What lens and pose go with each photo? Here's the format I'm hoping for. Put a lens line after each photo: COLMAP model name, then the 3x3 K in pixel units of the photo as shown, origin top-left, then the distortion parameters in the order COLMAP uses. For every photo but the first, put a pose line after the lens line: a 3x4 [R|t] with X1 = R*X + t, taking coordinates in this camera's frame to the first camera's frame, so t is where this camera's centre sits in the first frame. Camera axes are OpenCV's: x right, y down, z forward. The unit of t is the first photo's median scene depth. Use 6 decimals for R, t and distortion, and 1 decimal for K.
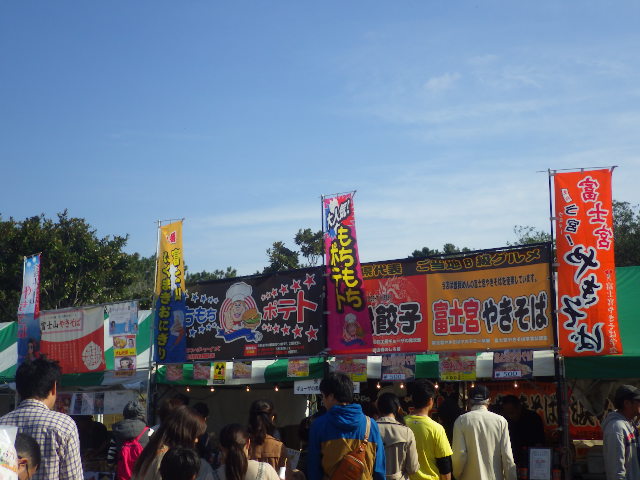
lens RADIAL K [[886.0, 0, 320.0], [0, 886.0, 240.0], [0, 0, 1]] dist [0.008929, -0.003225]
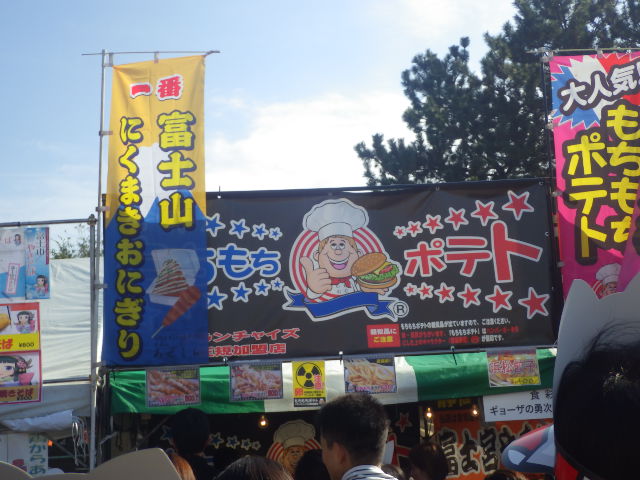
lens RADIAL K [[1003.5, 0, 320.0], [0, 1003.5, 240.0], [0, 0, 1]] dist [-0.004325, -0.046141]
pose [[0.748805, 0.113346, 0.653026, -0.466034], [-0.064338, 0.993046, -0.098590, 0.127882], [-0.659660, 0.031811, 0.750891, 0.605991]]
